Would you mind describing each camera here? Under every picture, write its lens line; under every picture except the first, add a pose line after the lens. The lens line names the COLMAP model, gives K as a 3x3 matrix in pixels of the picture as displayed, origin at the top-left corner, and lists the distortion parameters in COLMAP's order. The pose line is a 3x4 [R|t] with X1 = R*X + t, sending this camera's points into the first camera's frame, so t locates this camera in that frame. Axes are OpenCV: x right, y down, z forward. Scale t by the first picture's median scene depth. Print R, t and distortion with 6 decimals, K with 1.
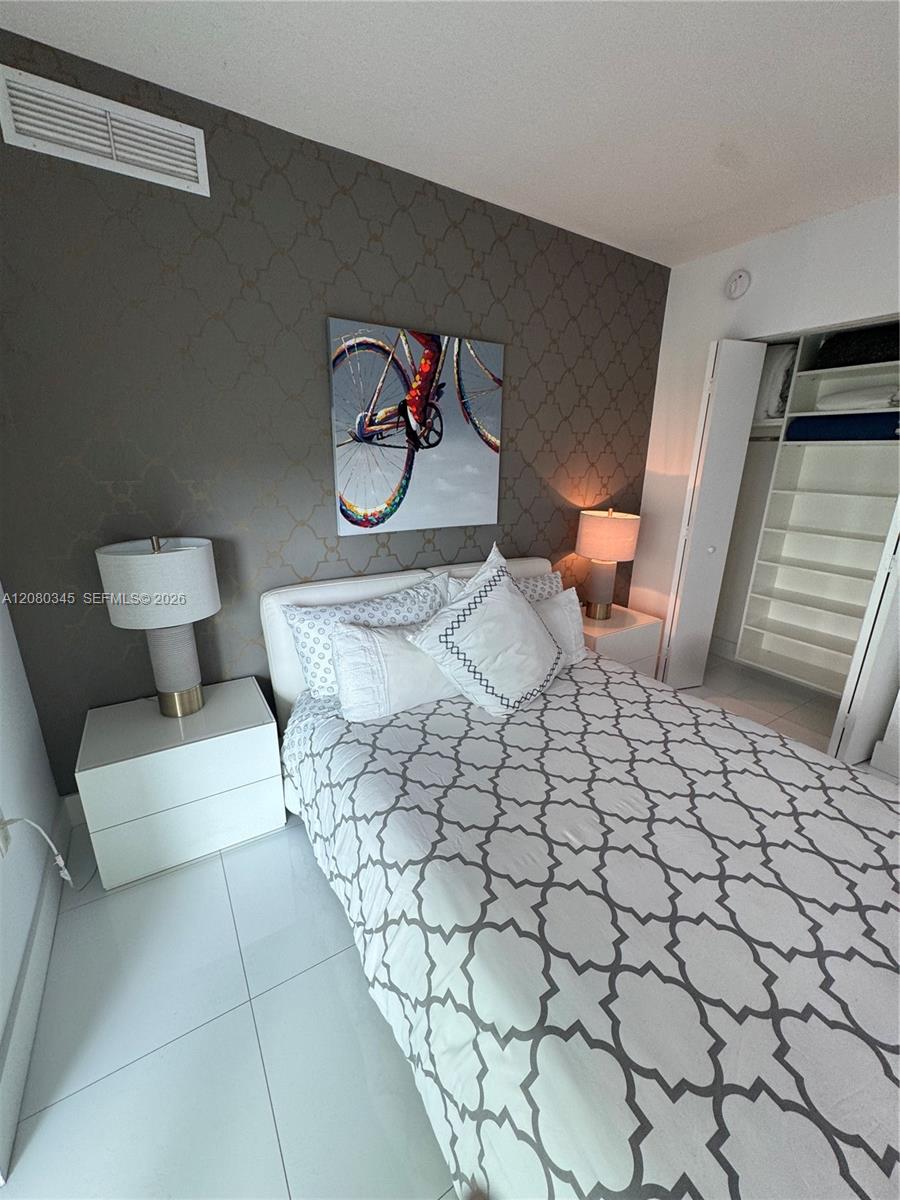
lens RADIAL K [[476.6, 0, 450.0], [0, 476.6, 600.0], [0, 0, 1]] dist [-0.001420, 0.000305]
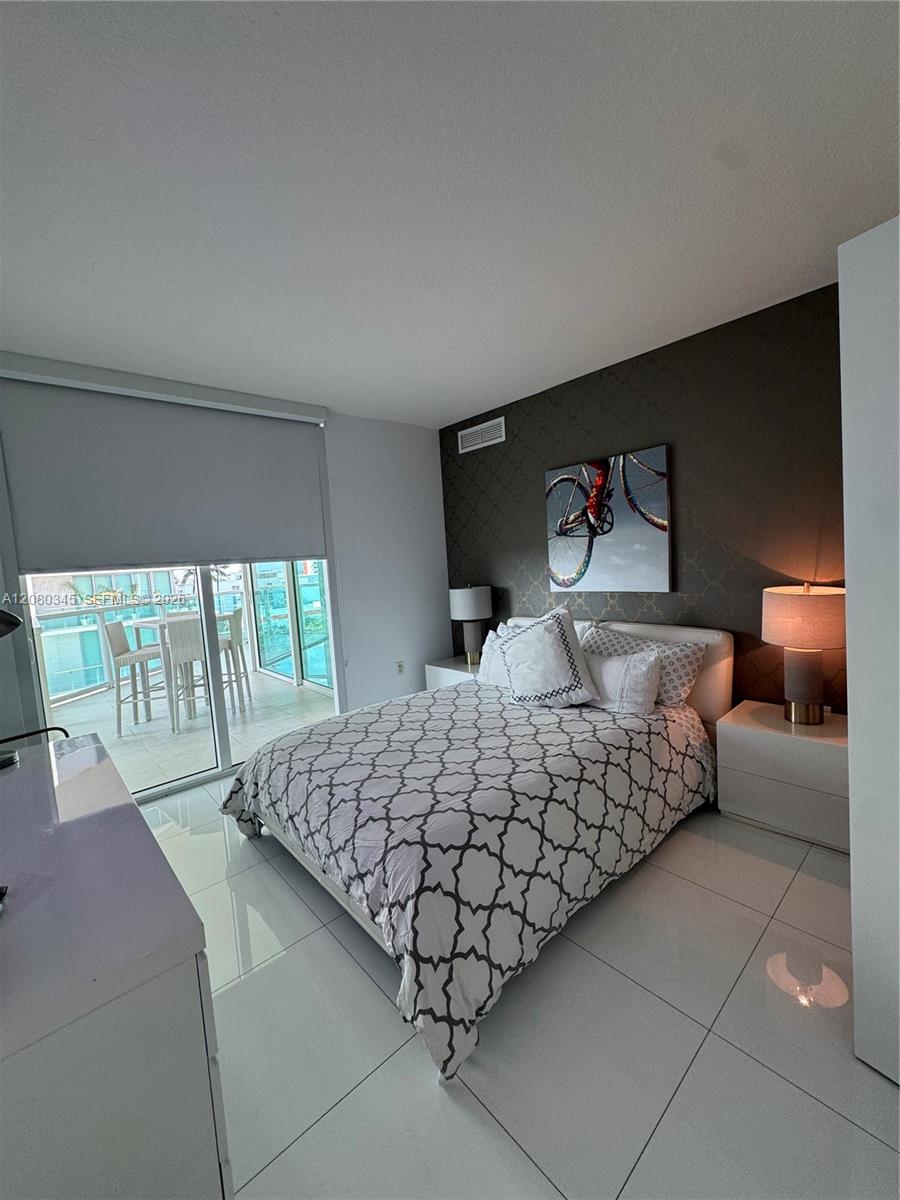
lens RADIAL K [[476.6, 0, 450.0], [0, 476.6, 600.0], [0, 0, 1]] dist [-0.001420, 0.000305]
pose [[0.178464, 0.060192, -0.982104, 1.300824], [-0.217093, 0.975938, 0.020365, -0.063344], [0.959699, 0.209573, 0.187237, 0.355617]]
